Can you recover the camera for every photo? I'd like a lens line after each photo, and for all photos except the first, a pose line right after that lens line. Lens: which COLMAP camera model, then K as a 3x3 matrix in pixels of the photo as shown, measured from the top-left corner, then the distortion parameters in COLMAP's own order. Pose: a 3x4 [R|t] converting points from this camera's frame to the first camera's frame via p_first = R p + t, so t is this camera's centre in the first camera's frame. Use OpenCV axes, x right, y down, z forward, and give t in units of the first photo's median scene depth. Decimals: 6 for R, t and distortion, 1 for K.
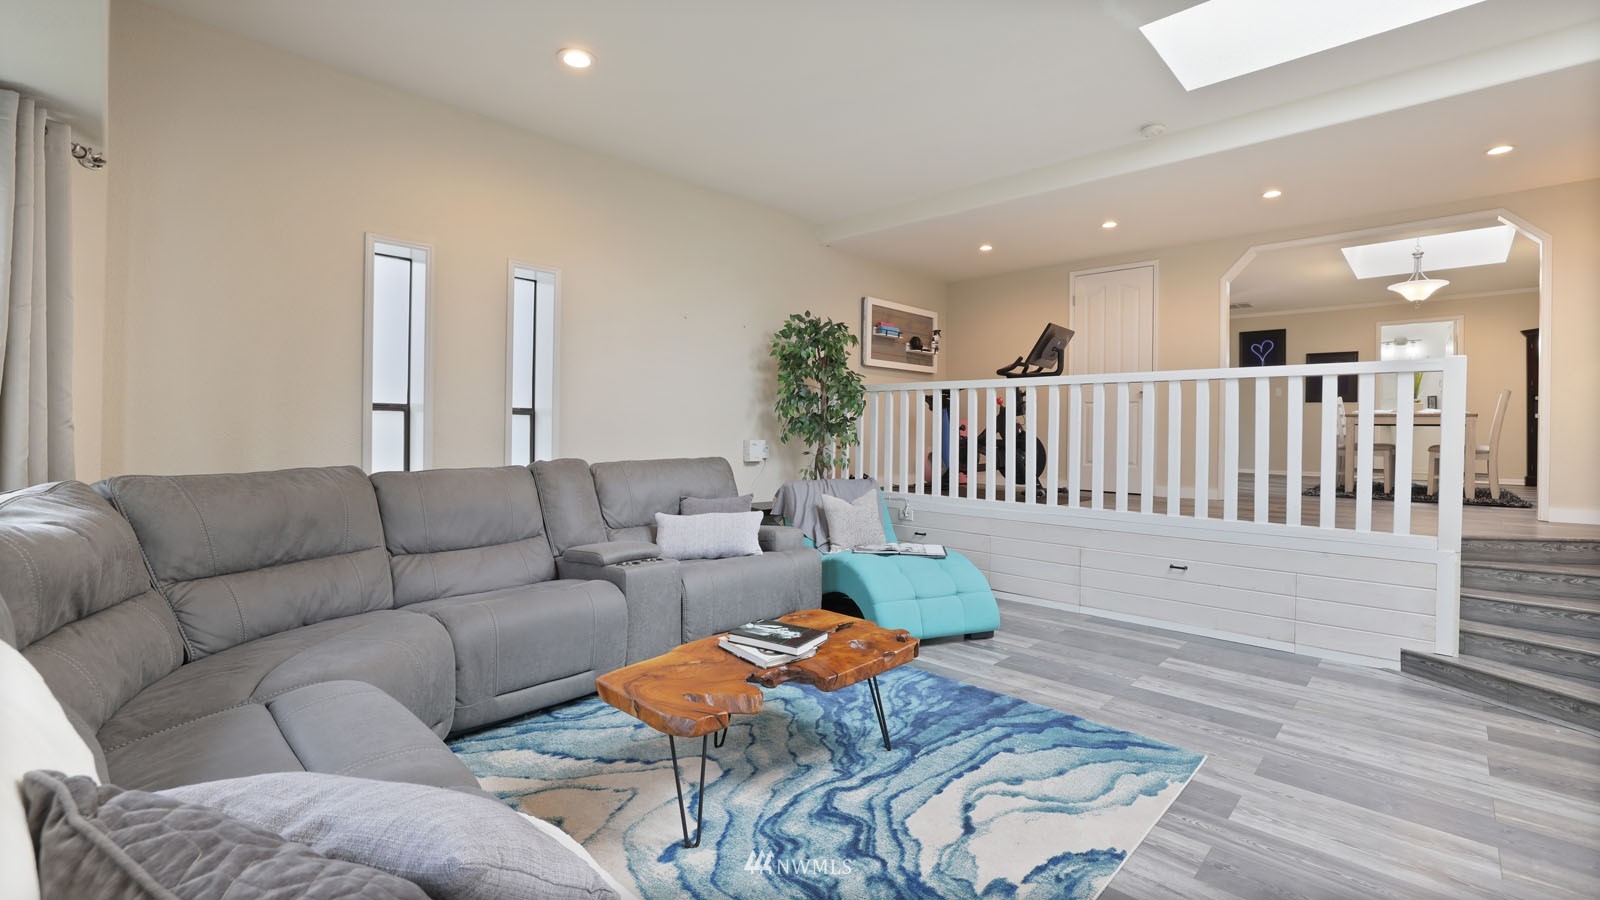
lens RADIAL K [[688.5, 0, 795.3], [0, 688.5, 435.4], [0, 0, 1]] dist [-0.048248, 0.016046]
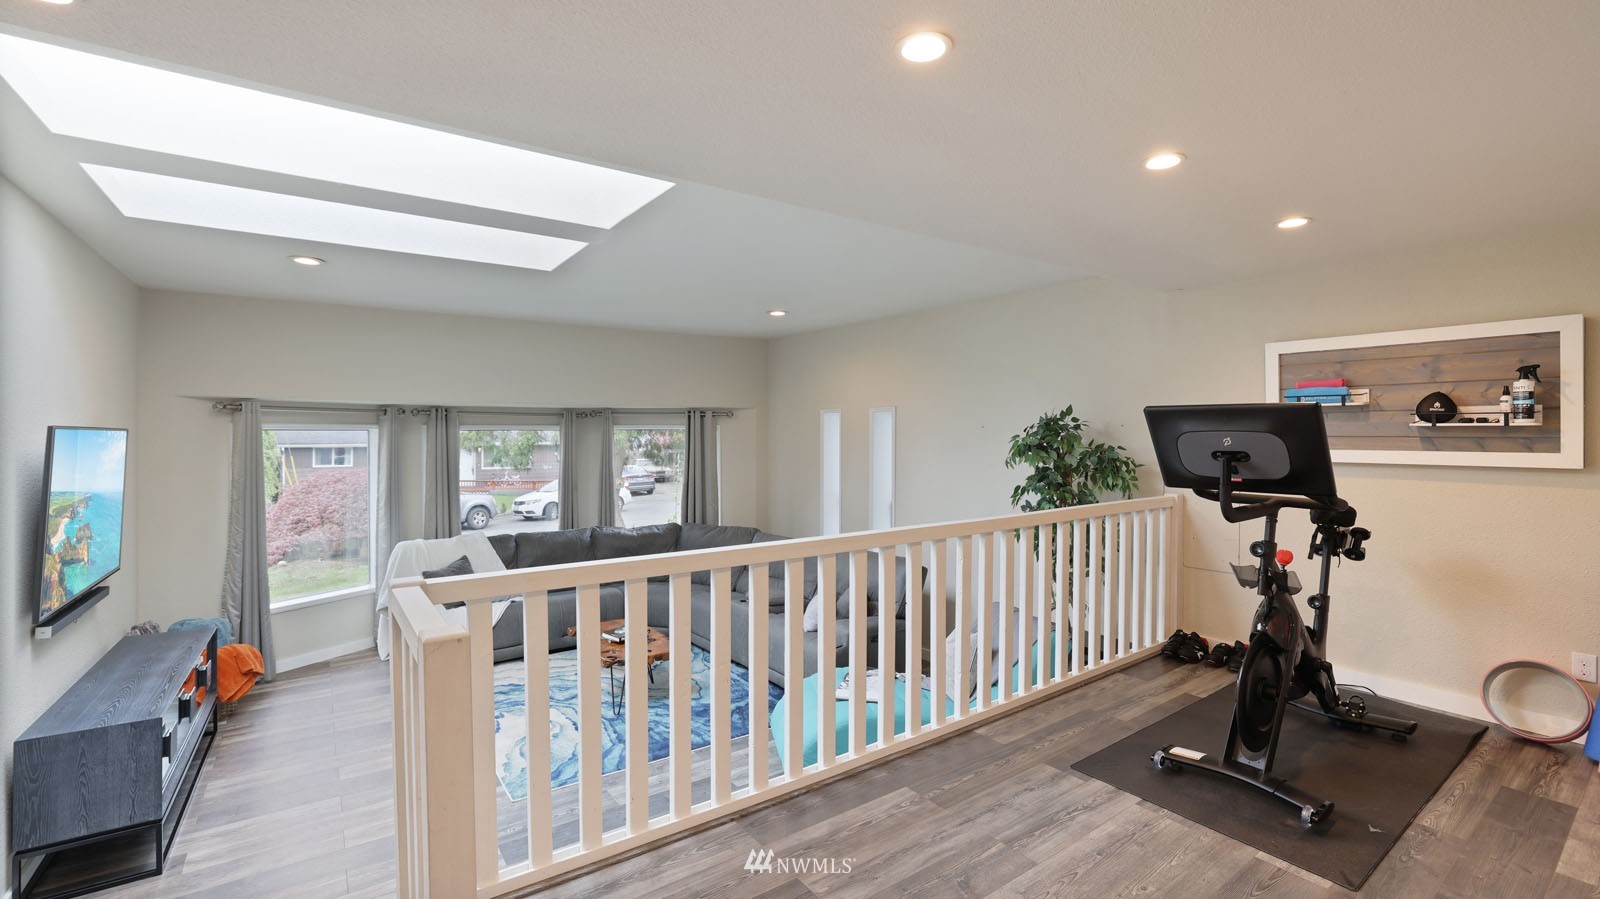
lens RADIAL K [[687.3, 0, 798.1], [0, 687.3, 437.0], [0, 0, 1]] dist [-0.046382, 0.015362]
pose [[-0.172518, -0.005278, -0.984992, 1.780128], [-0.007752, 0.999962, -0.004001, -0.280956], [0.984976, 0.006946, -0.172552, 1.696670]]
